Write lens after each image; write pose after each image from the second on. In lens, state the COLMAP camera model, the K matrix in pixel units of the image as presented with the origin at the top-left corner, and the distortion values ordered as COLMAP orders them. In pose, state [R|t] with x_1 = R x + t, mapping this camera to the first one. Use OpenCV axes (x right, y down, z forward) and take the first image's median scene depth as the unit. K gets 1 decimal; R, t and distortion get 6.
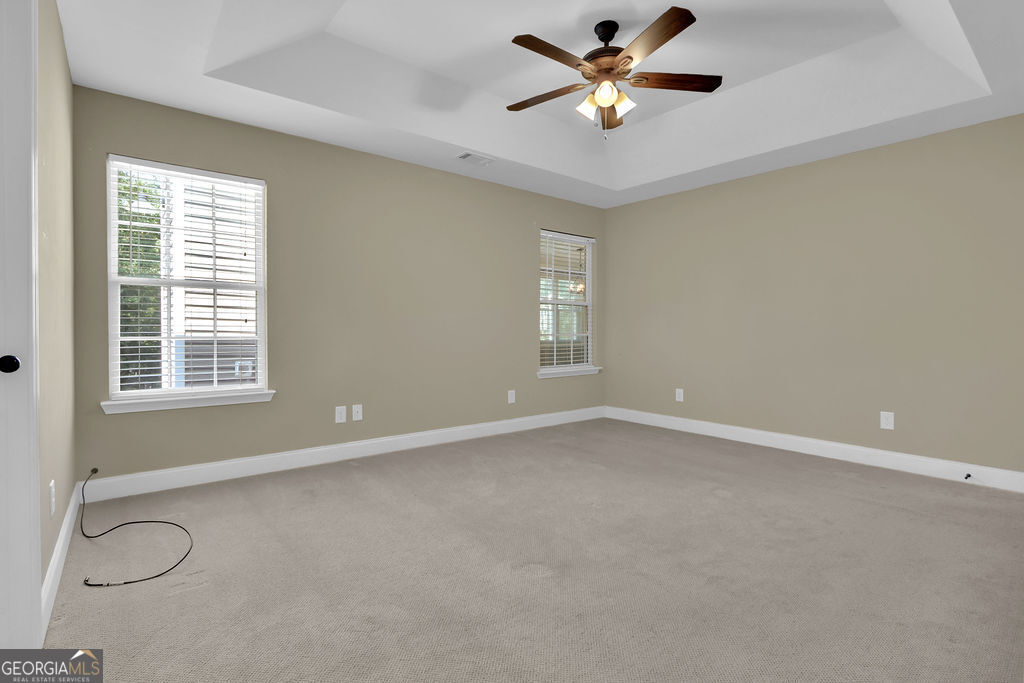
lens RADIAL K [[478.6, 0, 506.1], [0, 478.6, 333.4], [0, 0, 1]] dist [-0.012172, 0.001689]
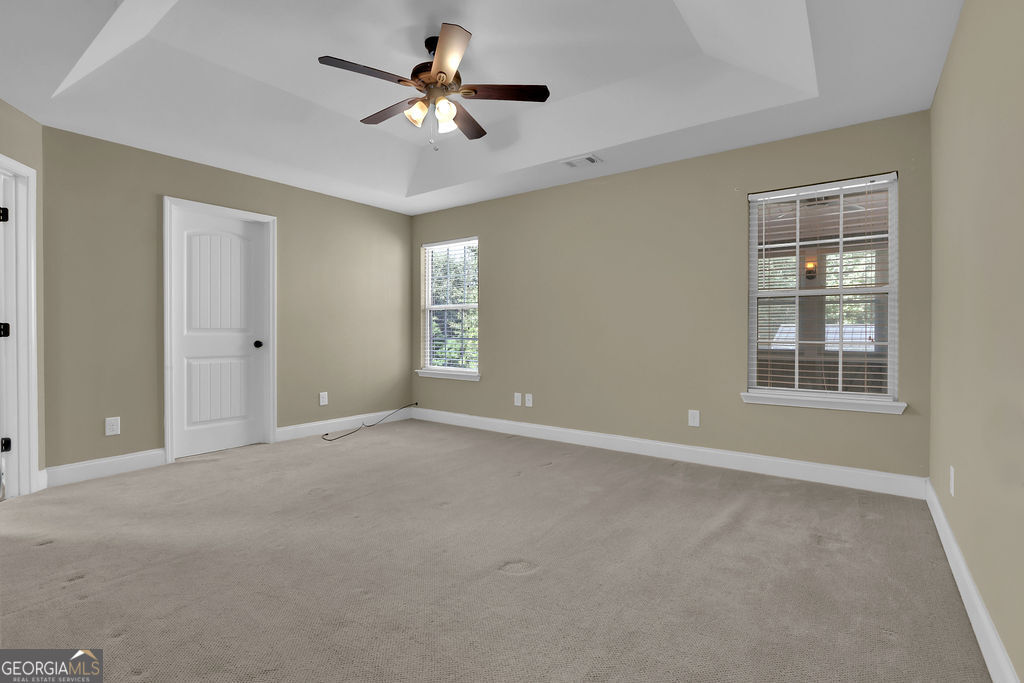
lens RADIAL K [[478.6, 0, 506.1], [0, 478.6, 333.4], [0, 0, 1]] dist [-0.012172, 0.001689]
pose [[0.259720, 0.000599, -0.965684, 0.653659], [-0.007880, 0.999968, -0.001499, -0.004966], [0.965652, 0.007999, 0.259716, 0.458498]]
